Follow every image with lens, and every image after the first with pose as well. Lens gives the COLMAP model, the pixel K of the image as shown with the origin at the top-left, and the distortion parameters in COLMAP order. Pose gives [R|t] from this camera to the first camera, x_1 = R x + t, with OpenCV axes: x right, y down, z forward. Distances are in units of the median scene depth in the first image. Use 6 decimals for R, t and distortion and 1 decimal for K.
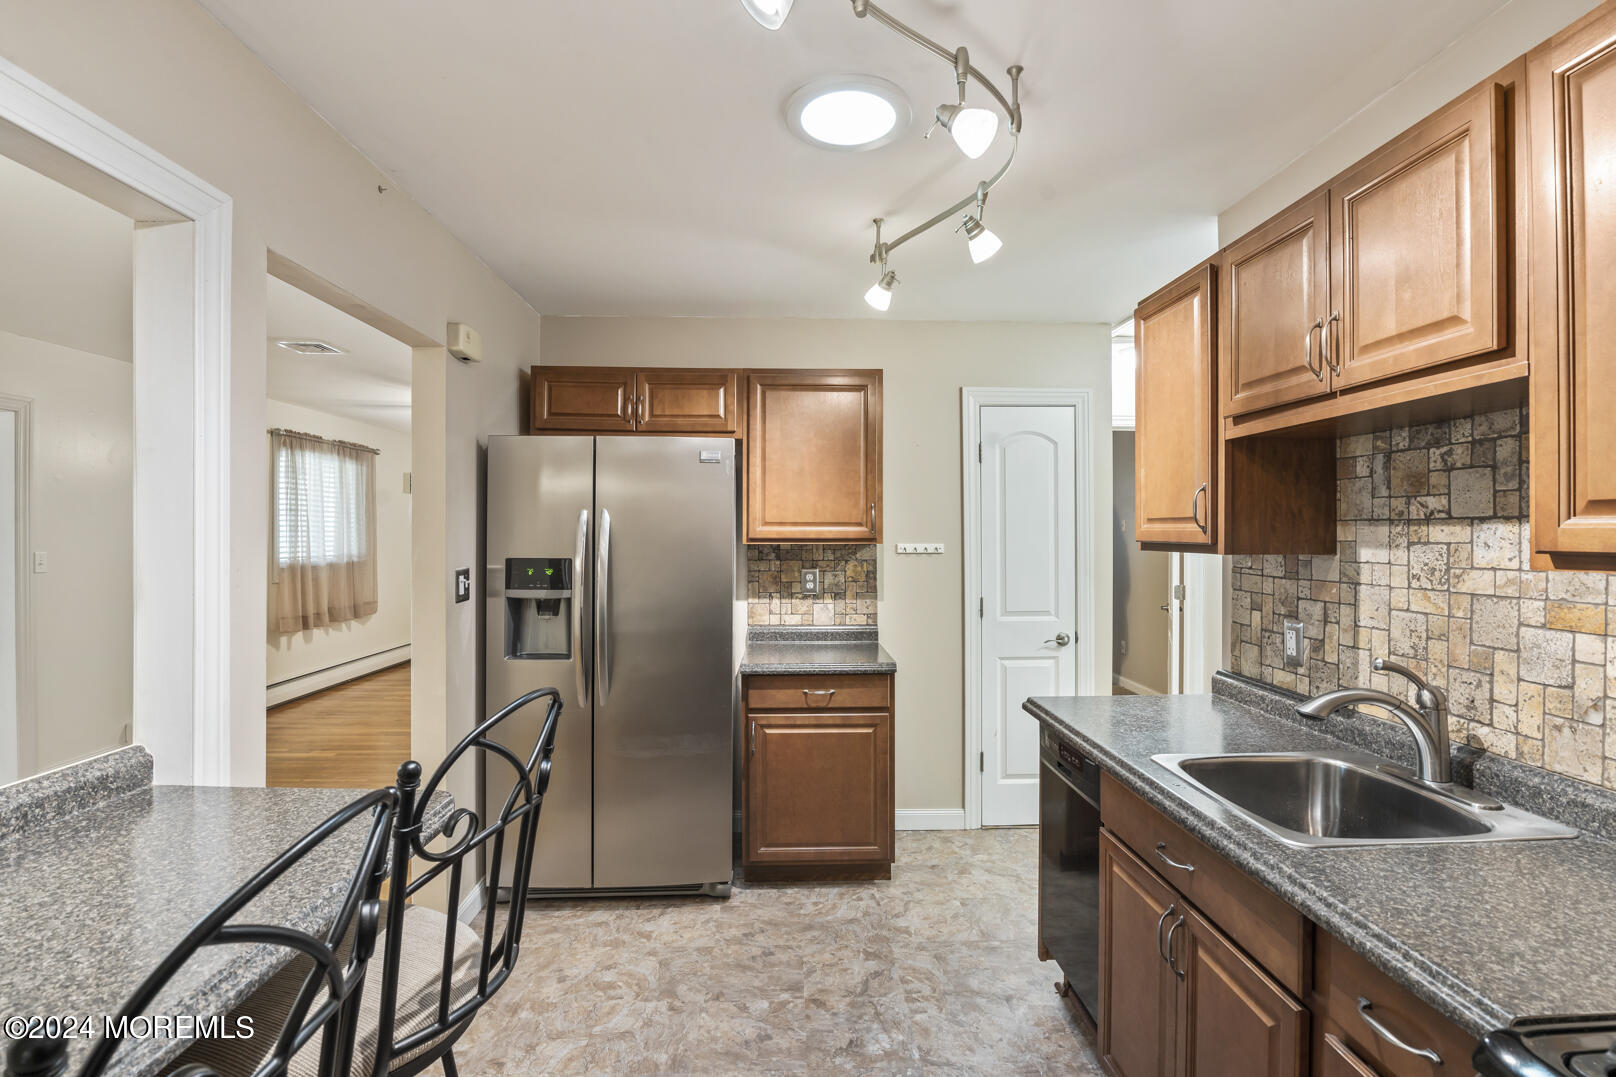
lens RADIAL K [[741.9, 0, 802.0], [0, 741.9, 532.4], [0, 0, 1]] dist [-0.026106, -0.000341]
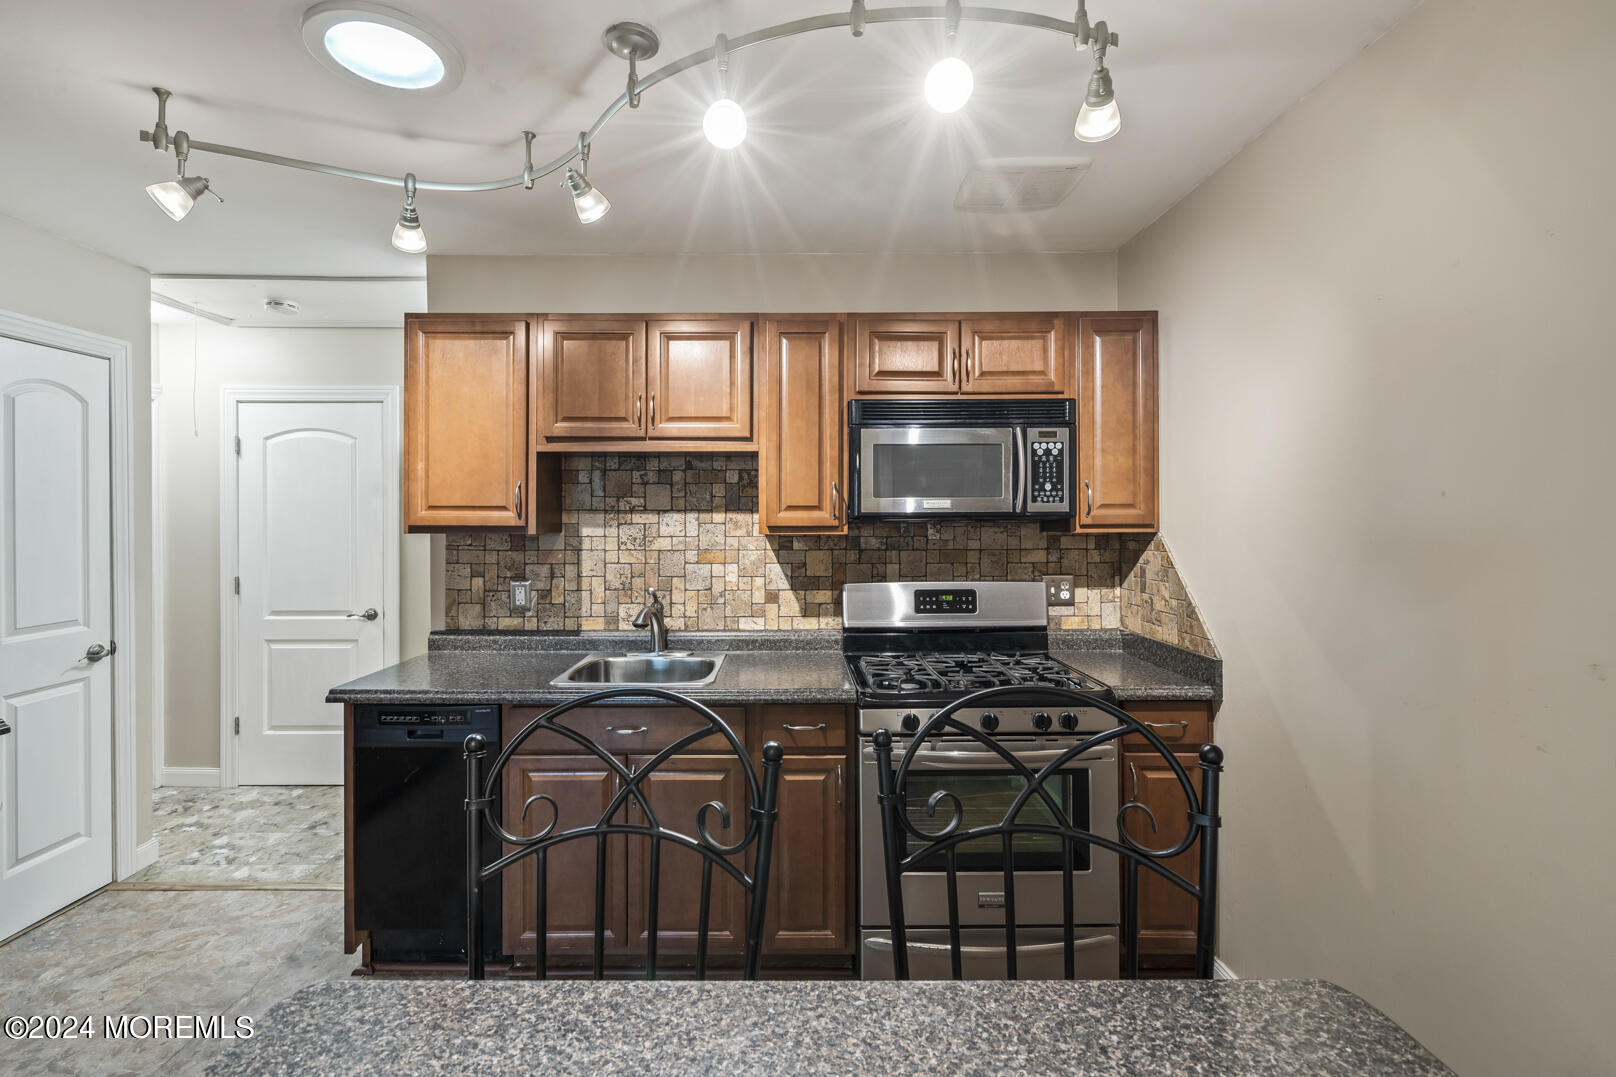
lens RADIAL K [[741.9, 0, 802.0], [0, 741.9, 532.4], [0, 0, 1]] dist [-0.026106, -0.000341]
pose [[0.019513, -0.022136, 0.999565, -0.872252], [-0.001287, 0.999753, 0.022165, -0.004739], [-0.999809, -0.001719, 0.019480, 0.504551]]
